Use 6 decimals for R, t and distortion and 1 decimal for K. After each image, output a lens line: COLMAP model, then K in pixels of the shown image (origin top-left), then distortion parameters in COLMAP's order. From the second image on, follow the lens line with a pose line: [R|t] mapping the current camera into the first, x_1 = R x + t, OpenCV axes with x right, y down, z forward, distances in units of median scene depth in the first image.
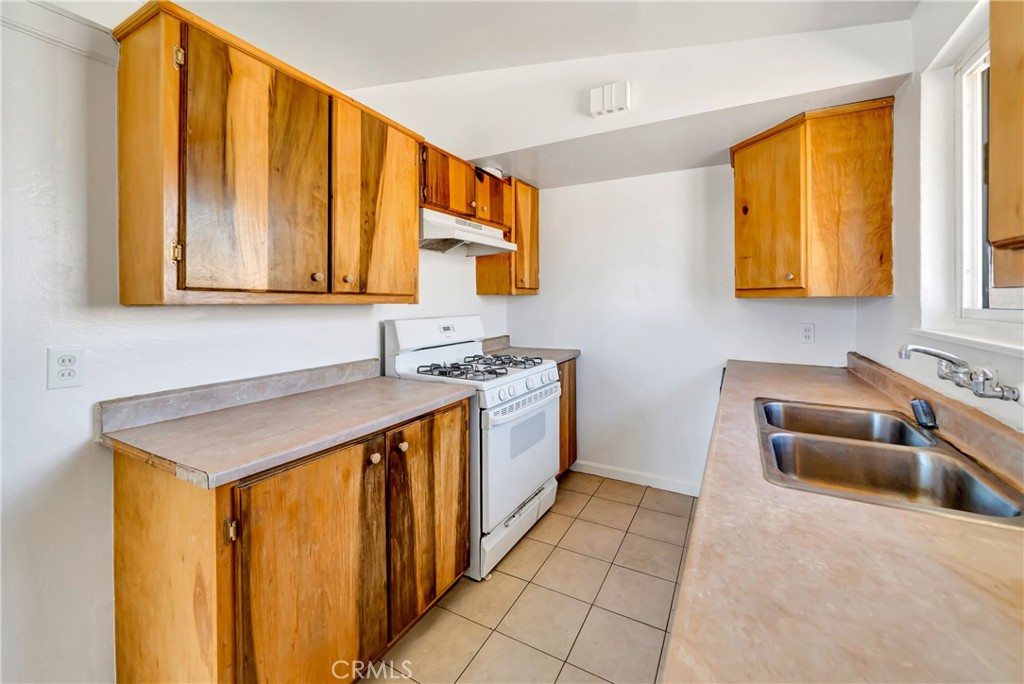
lens RADIAL K [[423.2, 0, 516.0], [0, 423.2, 301.1], [0, 0, 1]] dist [-0.000929, -0.000148]
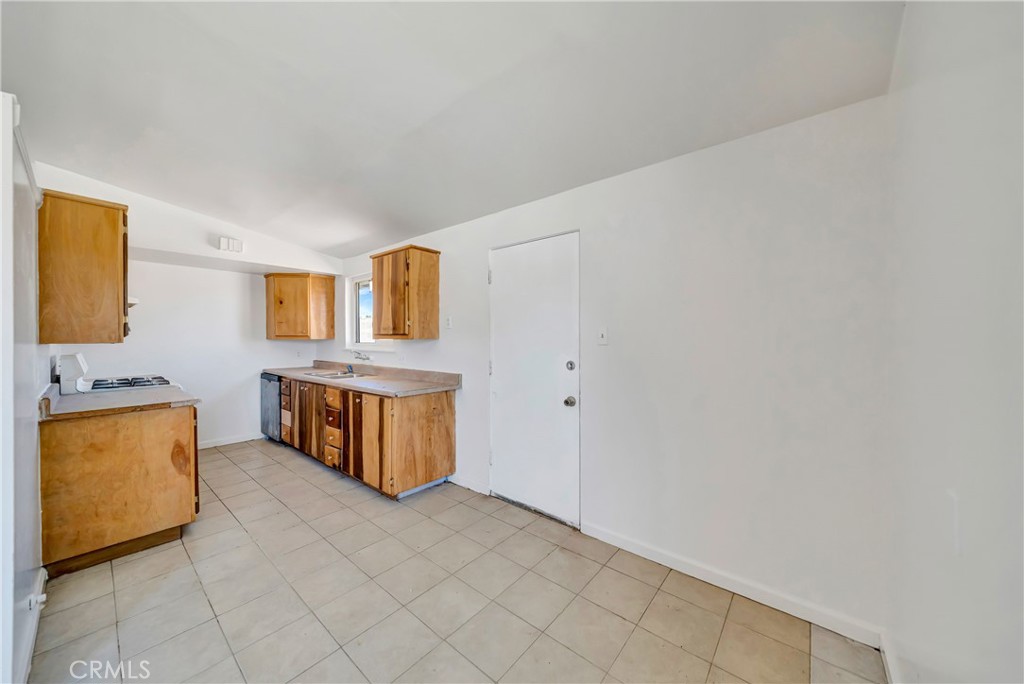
lens RADIAL K [[350.7, 0, 512.0], [0, 350.7, 342.0], [0, 0, 1]] dist [0.000290, 0.000029]
pose [[0.217989, 0.001367, 0.975950, -1.245719], [0.004996, 0.999984, -0.002517, 0.021759], [-0.975938, 0.005425, 0.217979, -0.784581]]
